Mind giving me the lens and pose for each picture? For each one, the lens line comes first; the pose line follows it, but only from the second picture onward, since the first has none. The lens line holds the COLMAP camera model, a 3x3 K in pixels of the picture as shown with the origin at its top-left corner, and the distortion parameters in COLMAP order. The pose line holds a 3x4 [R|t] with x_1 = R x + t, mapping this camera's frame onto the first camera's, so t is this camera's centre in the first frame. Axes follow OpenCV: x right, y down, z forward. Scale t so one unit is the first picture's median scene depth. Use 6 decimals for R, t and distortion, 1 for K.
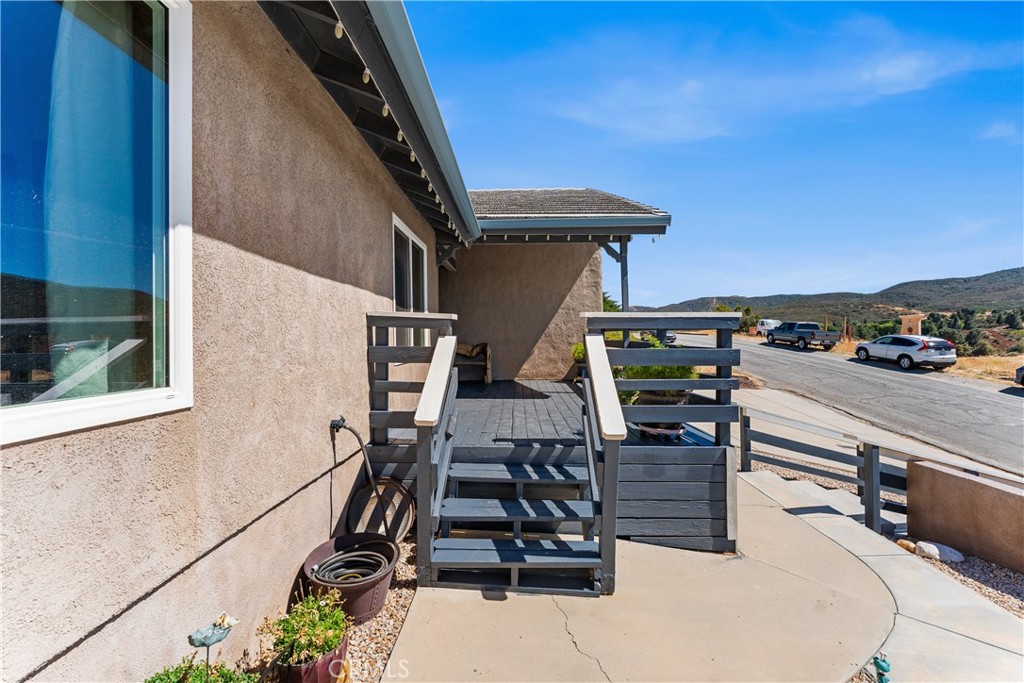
lens RADIAL K [[408.5, 0, 516.3], [0, 408.5, 336.8], [0, 0, 1]] dist [-0.000787, -0.000049]
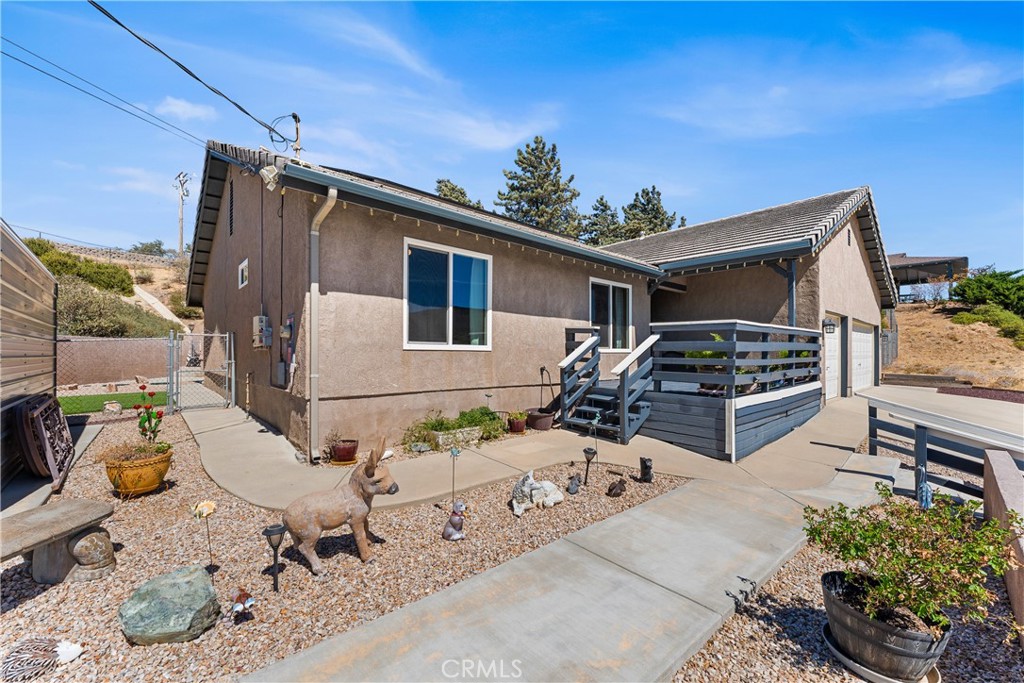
lens RADIAL K [[410.6, 0, 514.8], [0, 410.6, 353.4], [0, 0, 1]] dist [-0.000317, 0.000254]
pose [[0.674575, 0.007905, -0.738164, 1.166645], [-0.007471, 0.999965, 0.003882, 0.082220], [0.738168, 0.002896, 0.674610, -0.786234]]
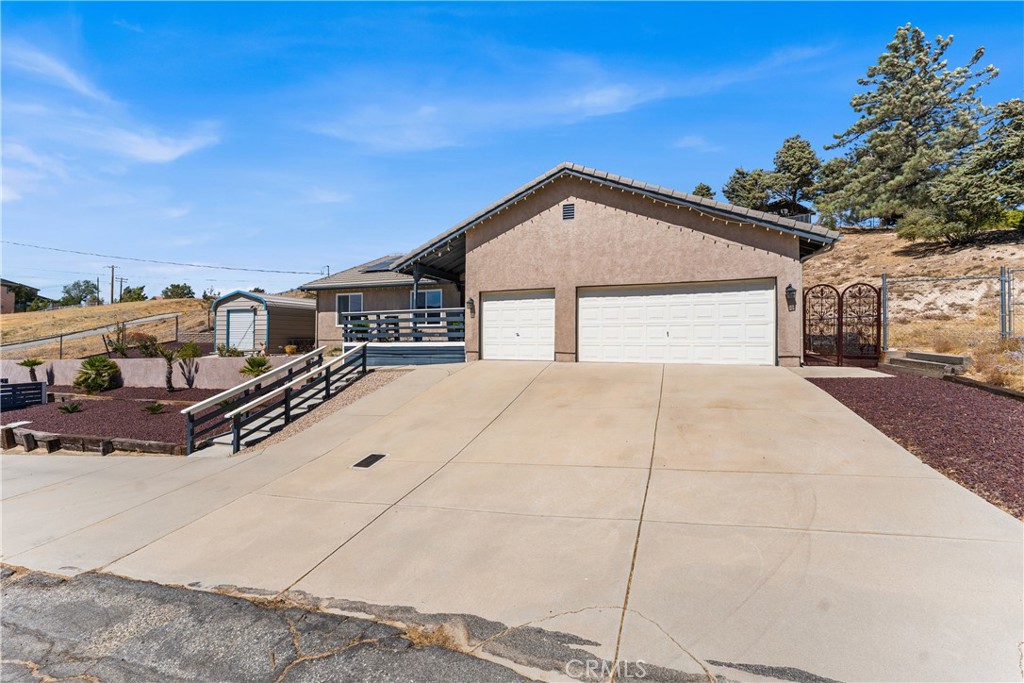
lens RADIAL K [[407.7, 0, 512.9], [0, 407.7, 329.4], [0, 0, 1]] dist [-0.000838, 0.000114]
pose [[-0.360613, -0.015144, -0.932592, 3.968323], [0.000706, 0.999863, -0.016510, 0.202217], [0.932715, -0.006612, -0.360553, 4.290900]]
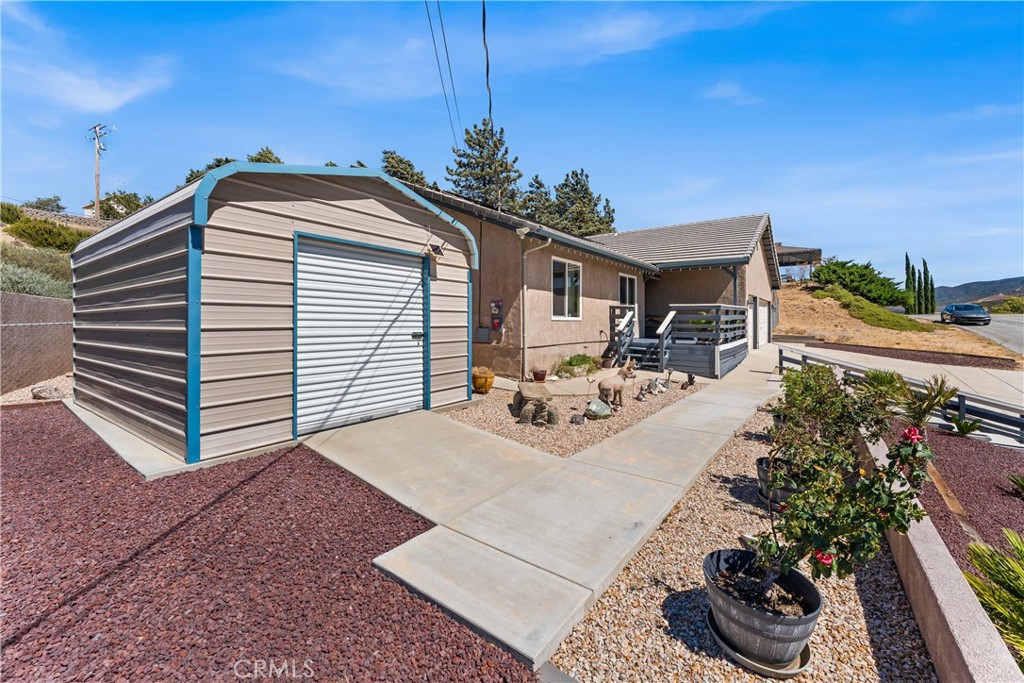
lens RADIAL K [[414.7, 0, 511.5], [0, 414.7, 320.9], [0, 0, 1]] dist [-0.001099, -0.000086]
pose [[0.803610, 0.005928, -0.595126, 1.148741], [-0.004421, 0.999982, 0.003991, 0.070691], [0.595139, -0.000577, 0.803622, -2.529465]]
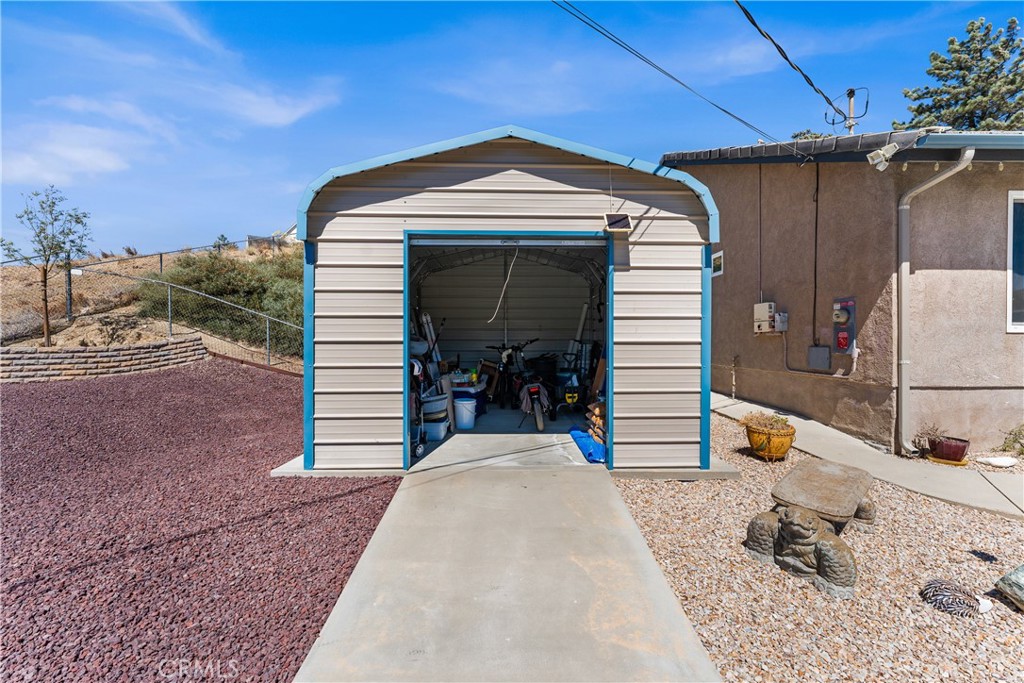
lens RADIAL K [[411.8, 0, 514.8], [0, 411.8, 342.4], [0, 0, 1]] dist [0.000910, -0.000113]
pose [[0.004919, 0.014067, -0.999889, 0.959848], [0.001239, 0.999900, 0.014073, 0.087771], [0.999987, -0.001308, 0.004901, -1.600352]]
